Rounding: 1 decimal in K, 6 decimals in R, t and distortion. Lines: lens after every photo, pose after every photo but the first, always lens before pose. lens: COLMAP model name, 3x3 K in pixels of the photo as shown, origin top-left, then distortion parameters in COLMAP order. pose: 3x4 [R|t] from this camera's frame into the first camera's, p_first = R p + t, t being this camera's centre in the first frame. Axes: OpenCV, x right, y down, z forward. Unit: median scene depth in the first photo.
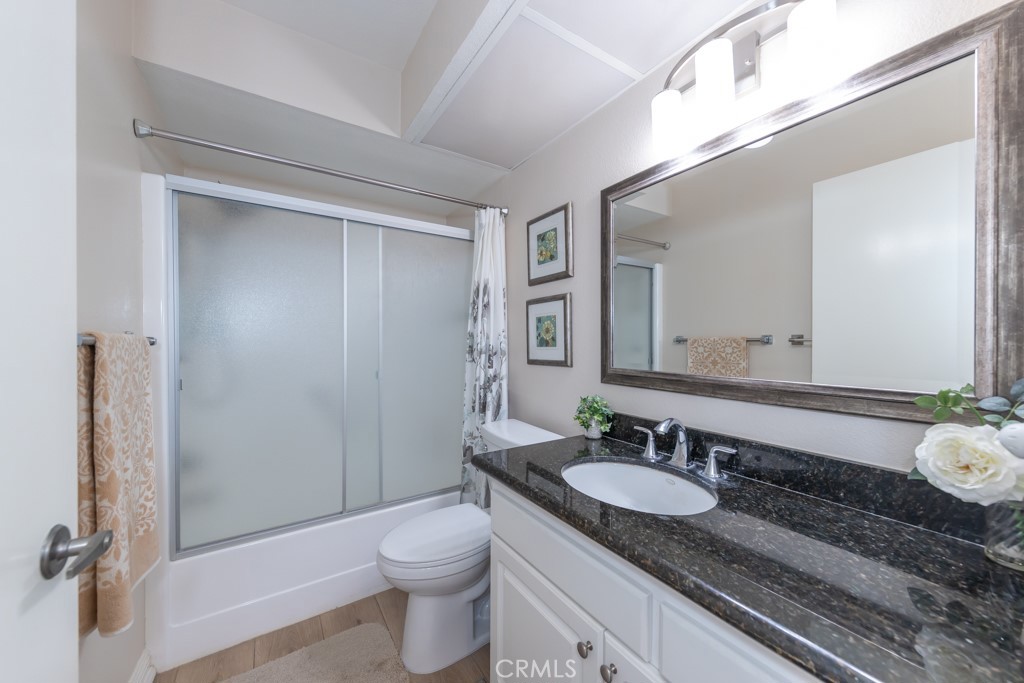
lens RADIAL K [[371.8, 0, 511.7], [0, 371.8, 341.8], [0, 0, 1]] dist [0.000098, 0.000004]
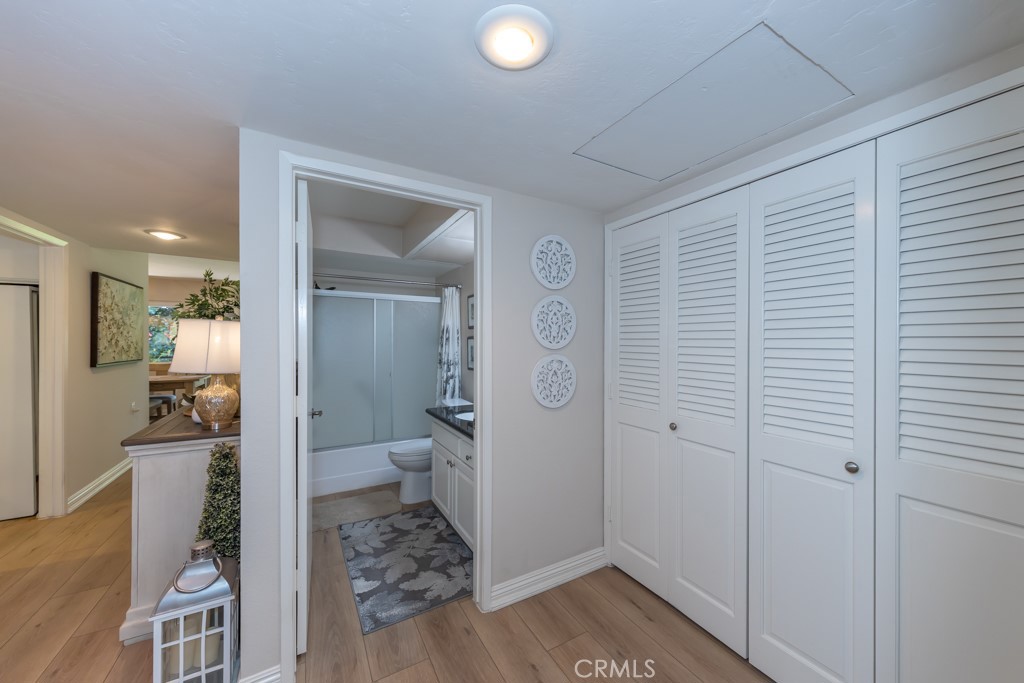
lens RADIAL K [[371.8, 0, 513.4], [0, 371.8, 341.8], [0, 0, 1]] dist [0.000098, 0.000004]
pose [[0.998230, 0.004831, -0.059282, 0.379508], [-0.004978, 0.999985, -0.002335, -0.078874], [0.059270, 0.002626, 0.998239, -0.875155]]
